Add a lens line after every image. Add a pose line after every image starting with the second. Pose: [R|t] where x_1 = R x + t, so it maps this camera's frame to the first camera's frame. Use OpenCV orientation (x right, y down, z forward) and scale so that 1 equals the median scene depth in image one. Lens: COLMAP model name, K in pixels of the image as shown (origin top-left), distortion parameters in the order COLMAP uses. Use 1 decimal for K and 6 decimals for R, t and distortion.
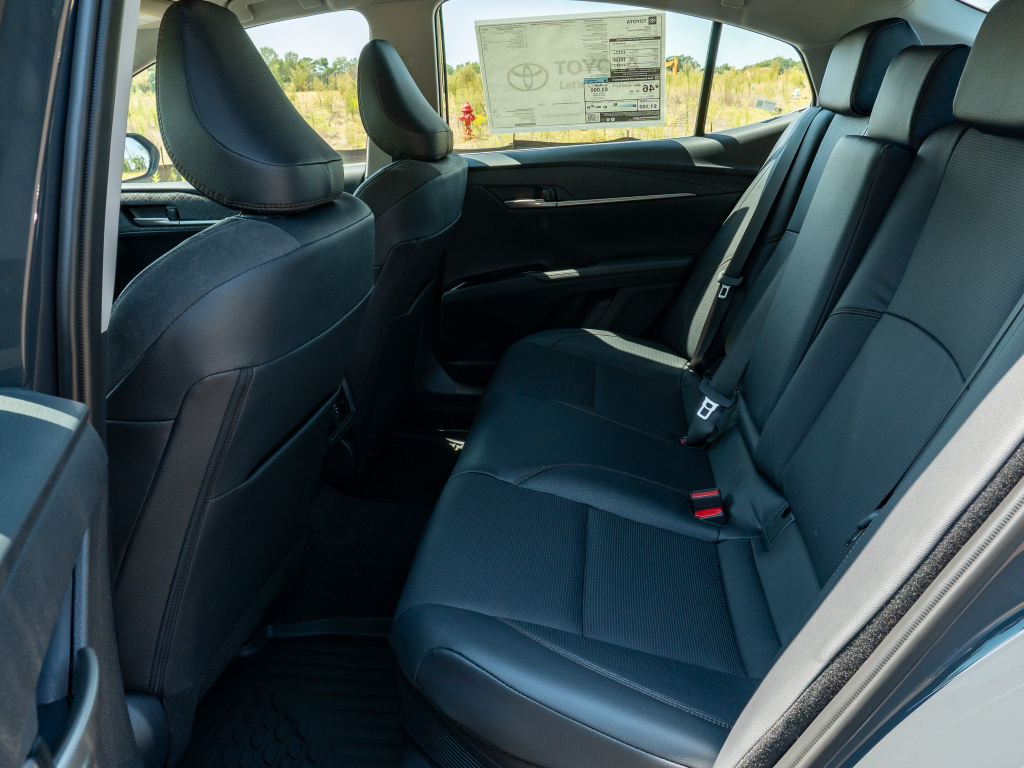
lens RADIAL K [[813.0, 0, 522.1], [0, 813.0, 381.8], [0, 0, 1]] dist [-0.017457, 0.003953]
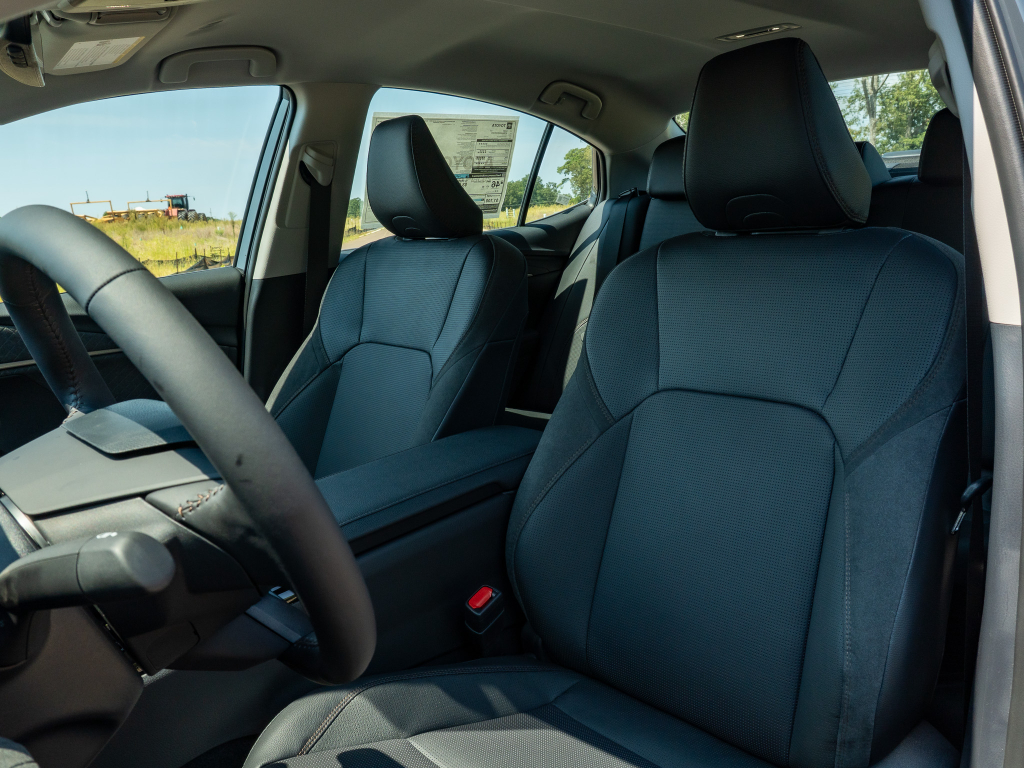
lens RADIAL K [[813.0, 0, 521.0], [0, 813.0, 378.5], [0, 0, 1]] dist [-0.017457, 0.003953]
pose [[0.642875, -0.149017, 0.751336, -0.692008], [0.282607, 0.957834, -0.051837, -0.035007], [-0.711930, 0.245657, 0.657881, 0.293817]]
